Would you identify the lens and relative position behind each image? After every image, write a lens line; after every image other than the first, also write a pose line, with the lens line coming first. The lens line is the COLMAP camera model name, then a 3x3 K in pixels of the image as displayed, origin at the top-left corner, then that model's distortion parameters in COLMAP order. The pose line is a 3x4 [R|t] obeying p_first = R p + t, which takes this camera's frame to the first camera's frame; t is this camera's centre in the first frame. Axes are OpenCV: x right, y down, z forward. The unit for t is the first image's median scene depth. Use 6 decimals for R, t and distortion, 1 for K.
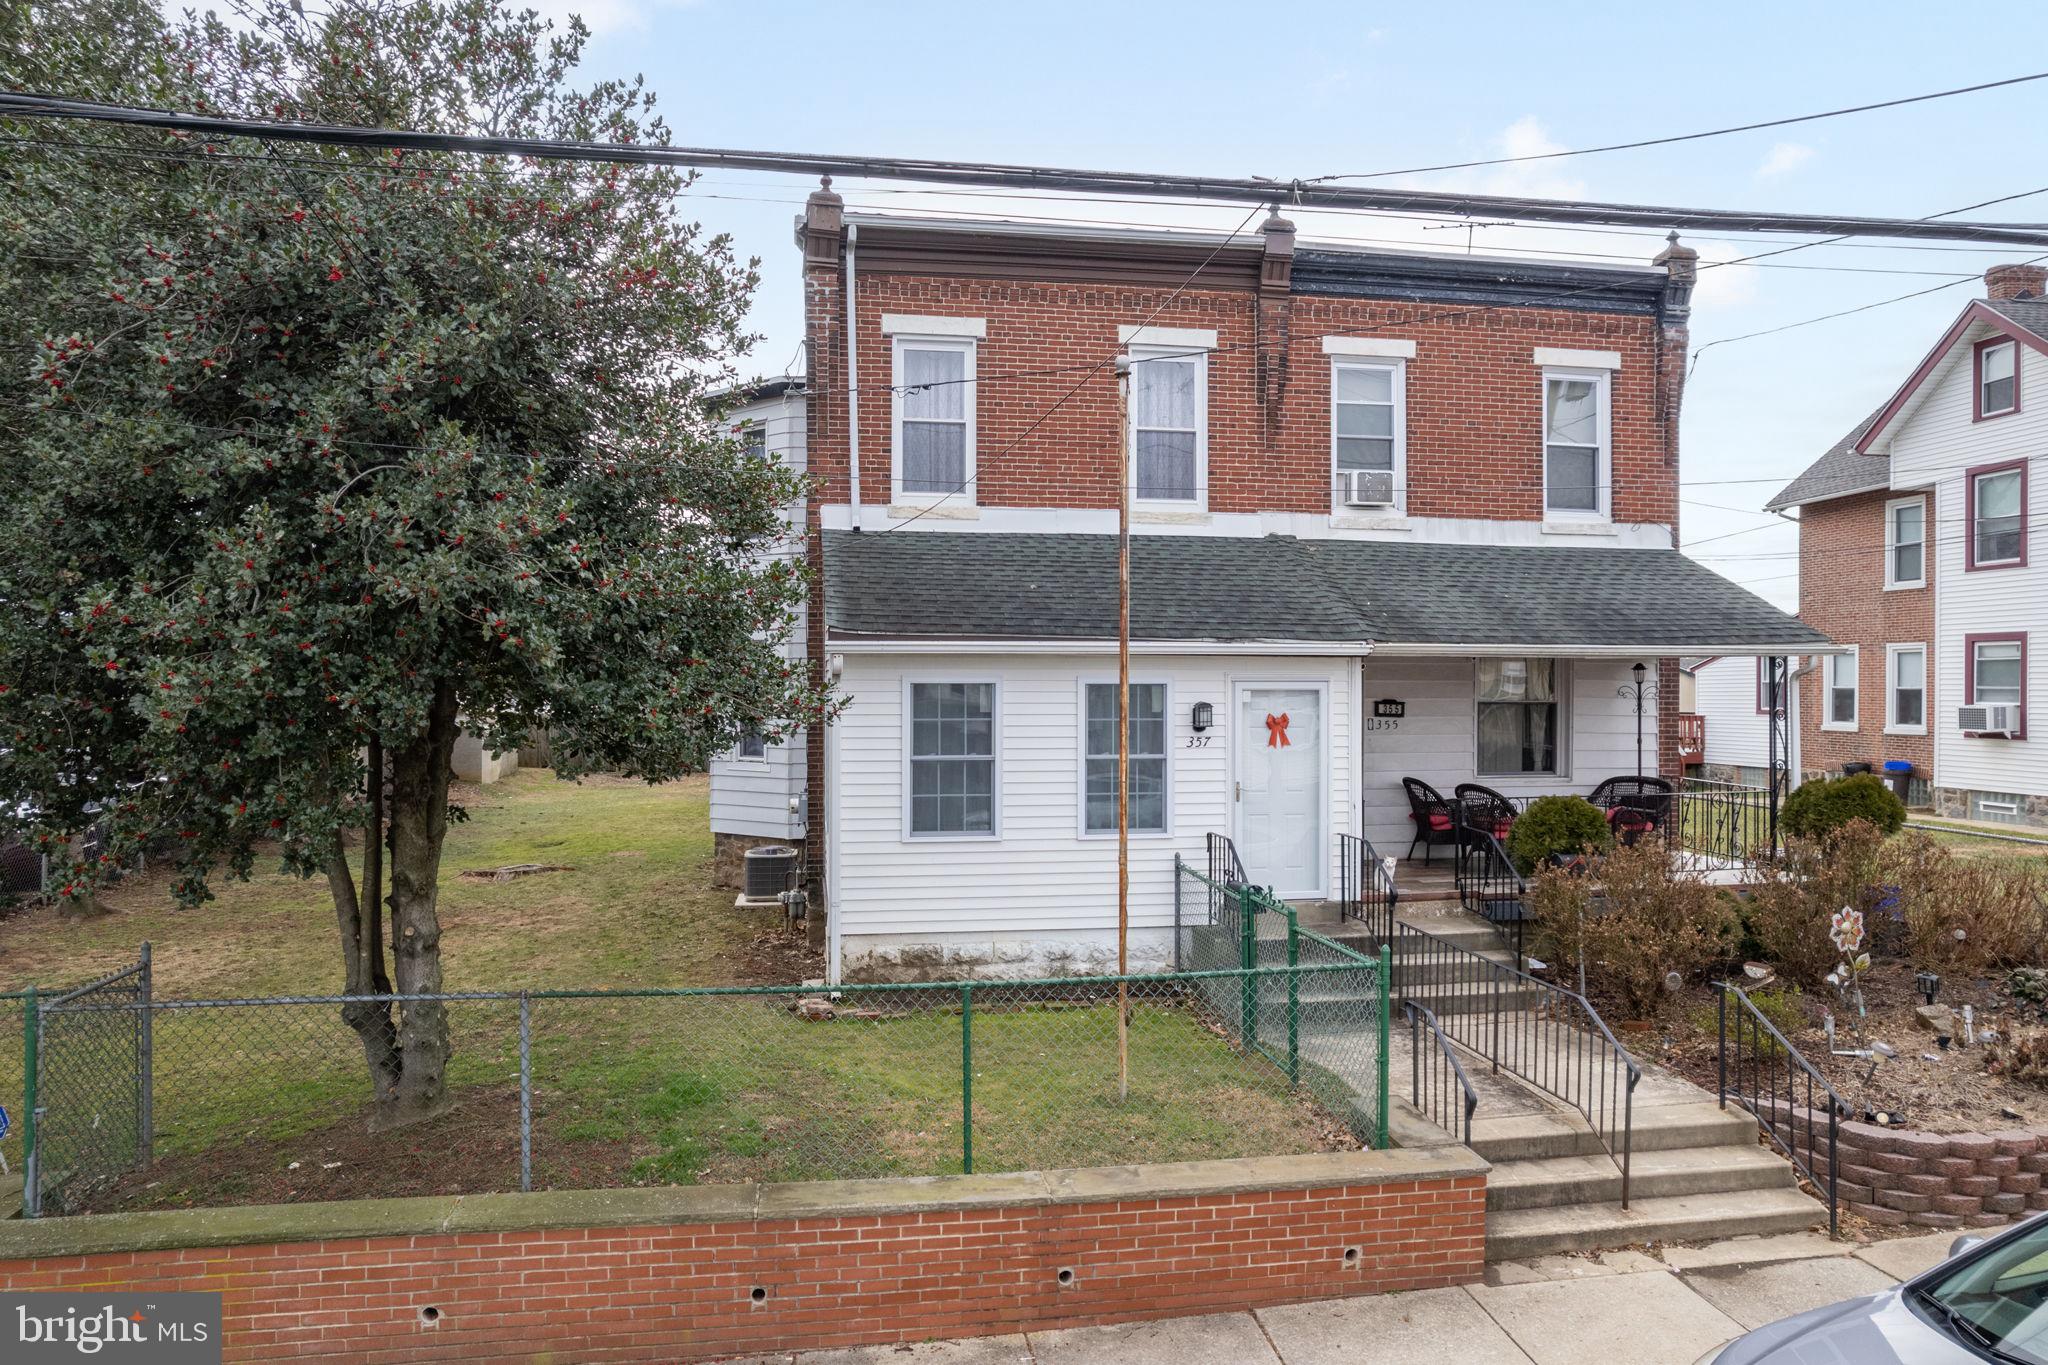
lens RADIAL K [[1310.5, 0, 1024.0], [0, 1310.5, 682.5], [0, 0, 1]] dist [-0.085988, 0.074687]
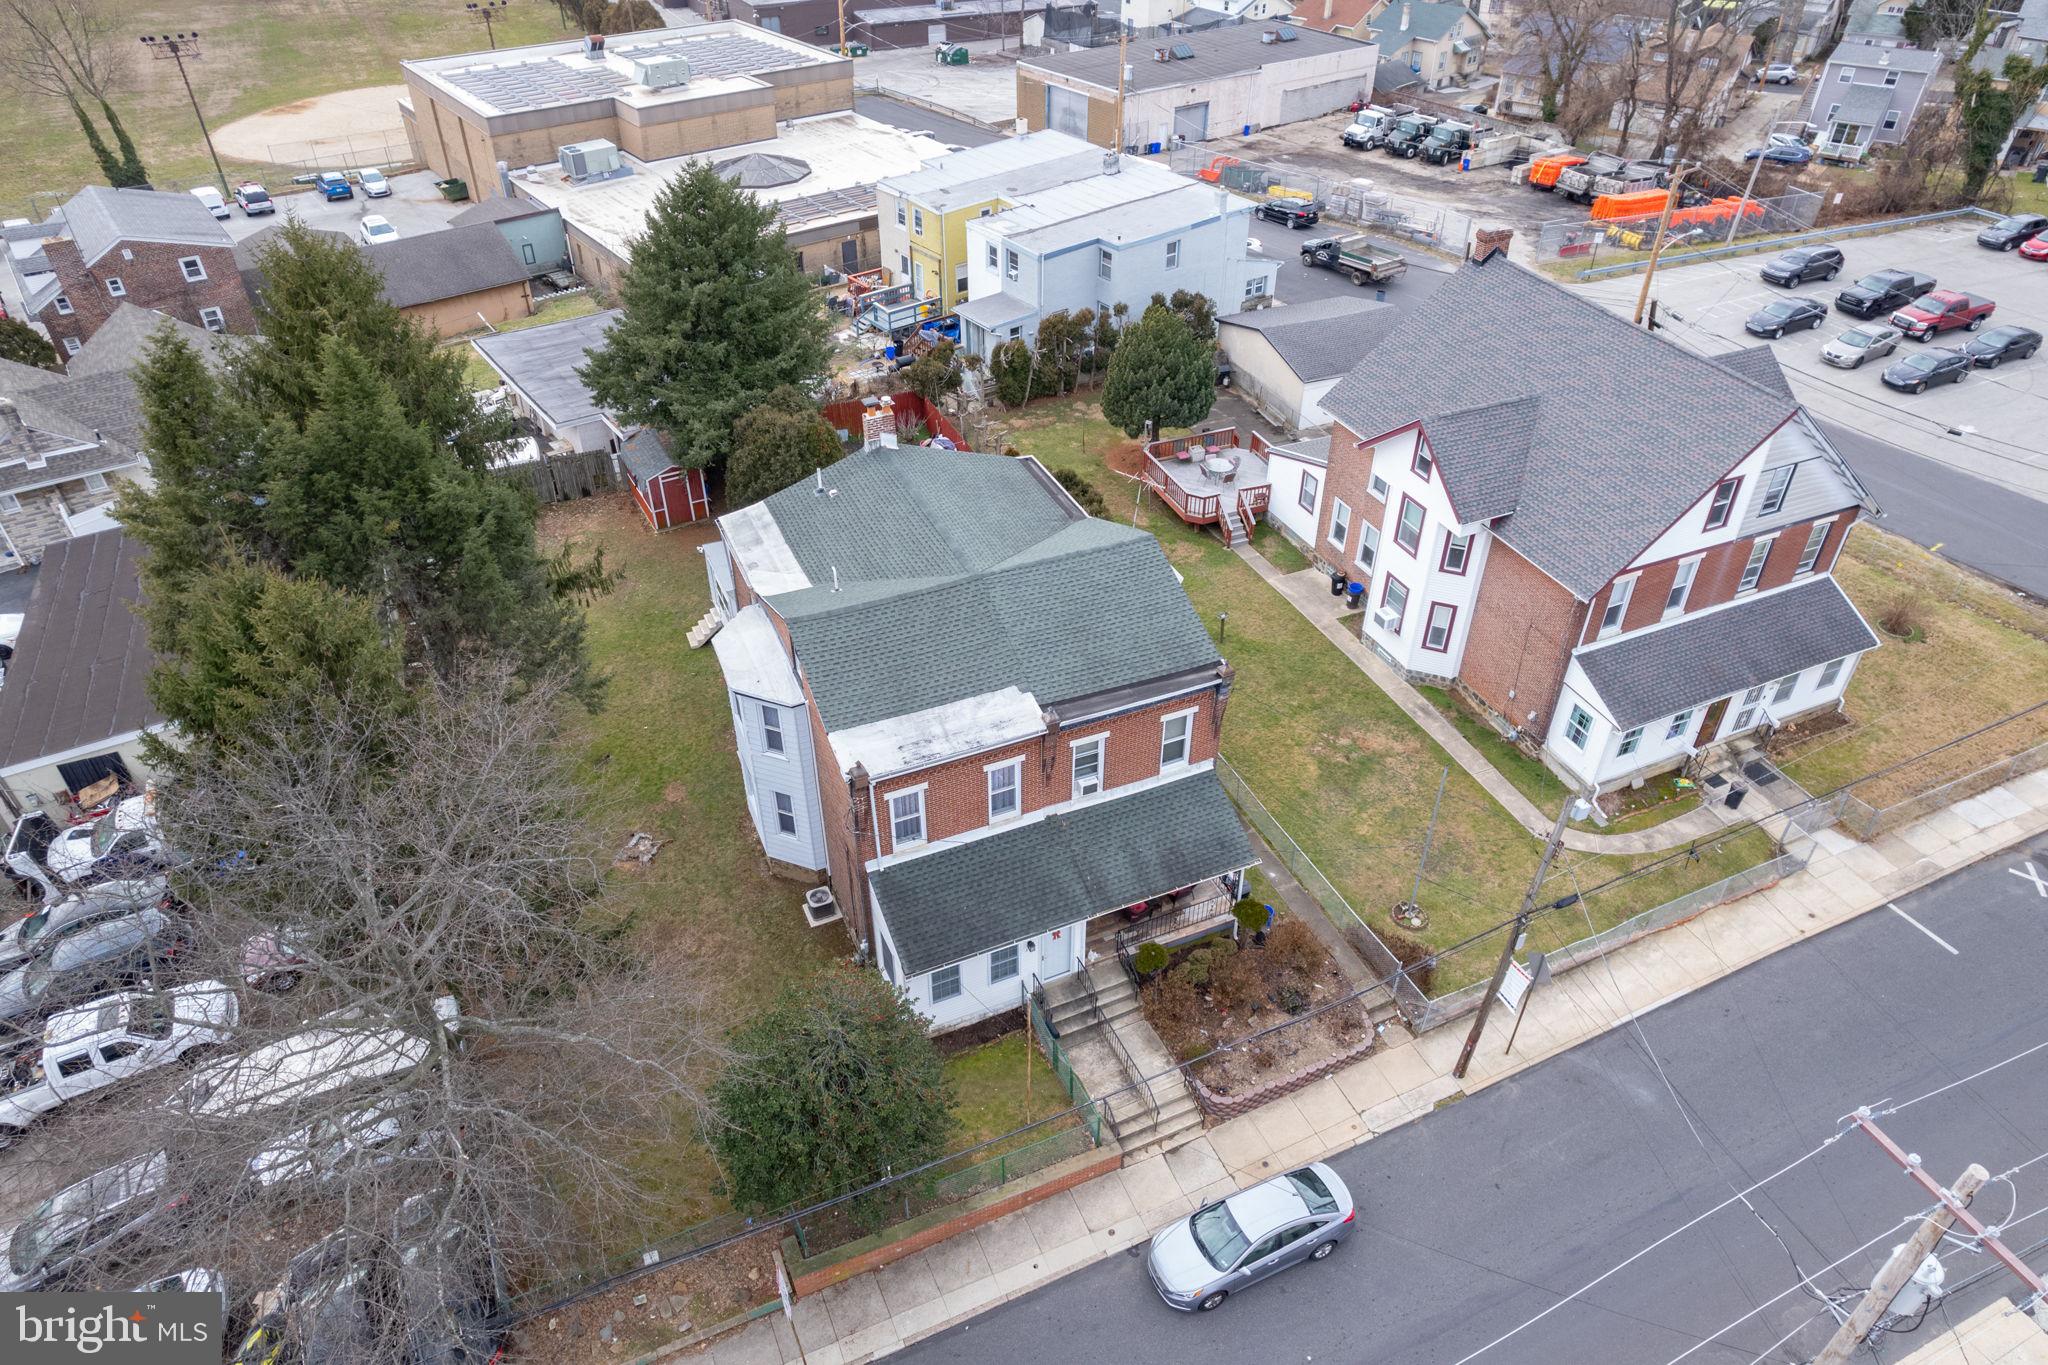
lens RADIAL K [[1310.5, 0, 1024.0], [0, 1310.5, 682.5], [0, 0, 1]] dist [-0.085988, 0.074687]
pose [[0.965469, -0.163469, 0.202848, -0.292037], [0.003417, 0.786514, 0.617564, -1.782936], [-0.260495, -0.595545, 0.759913, -0.640011]]
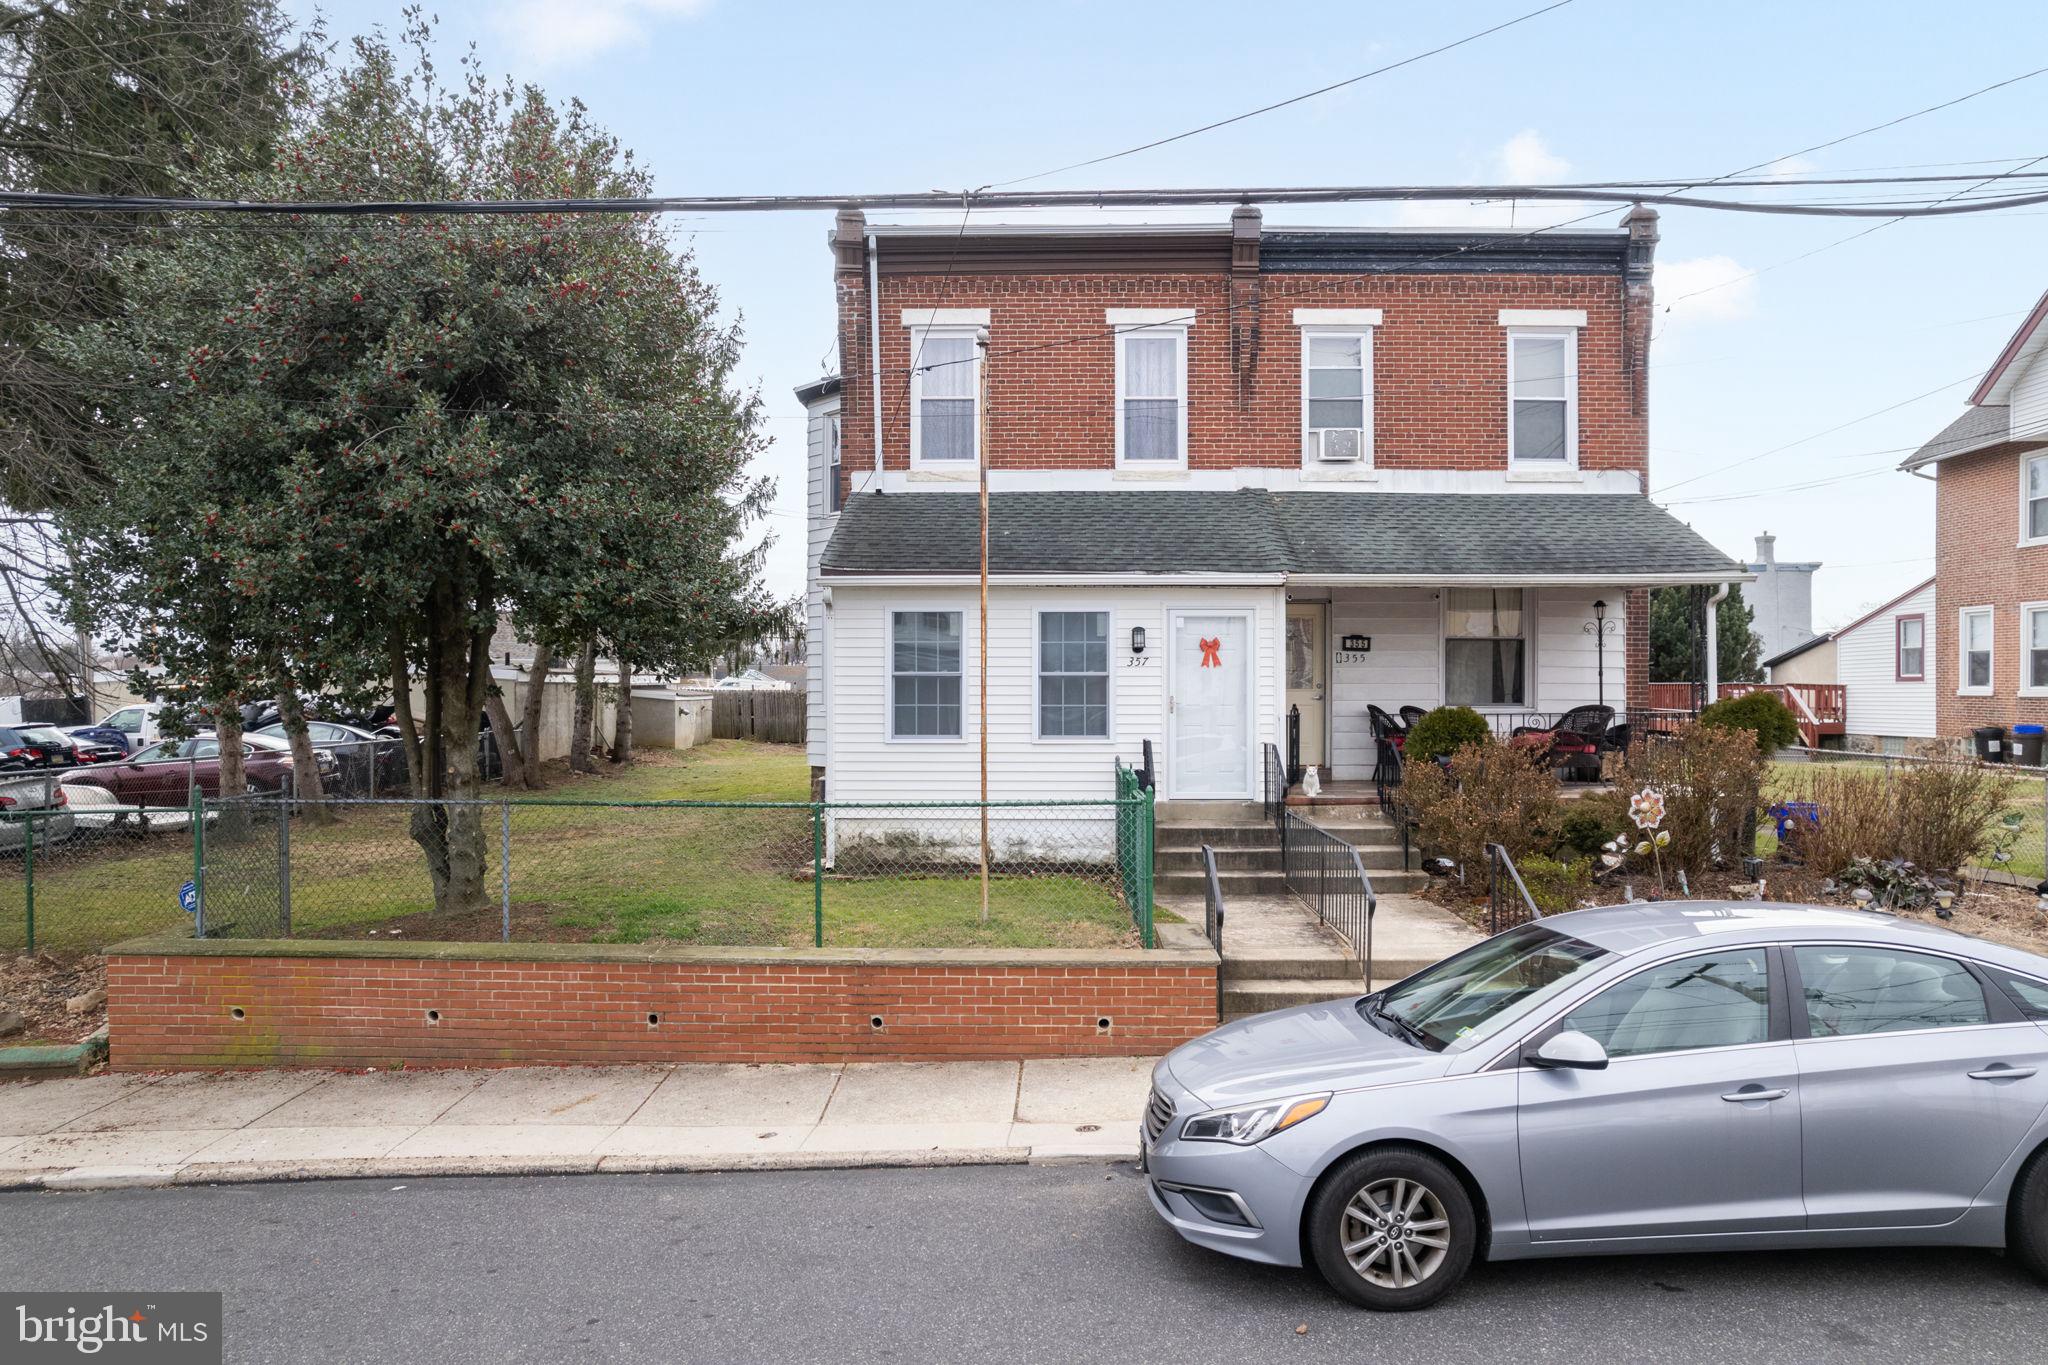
lens RADIAL K [[1310.5, 0, 1024.0], [0, 1310.5, 682.5], [0, 0, 1]] dist [-0.085988, 0.074687]
pose [[0.984338, -0.000609, -0.176292, 0.205609], [0.000586, 1.000000, -0.000185, 0.055341], [0.176293, 0.000079, 0.984338, -0.141687]]
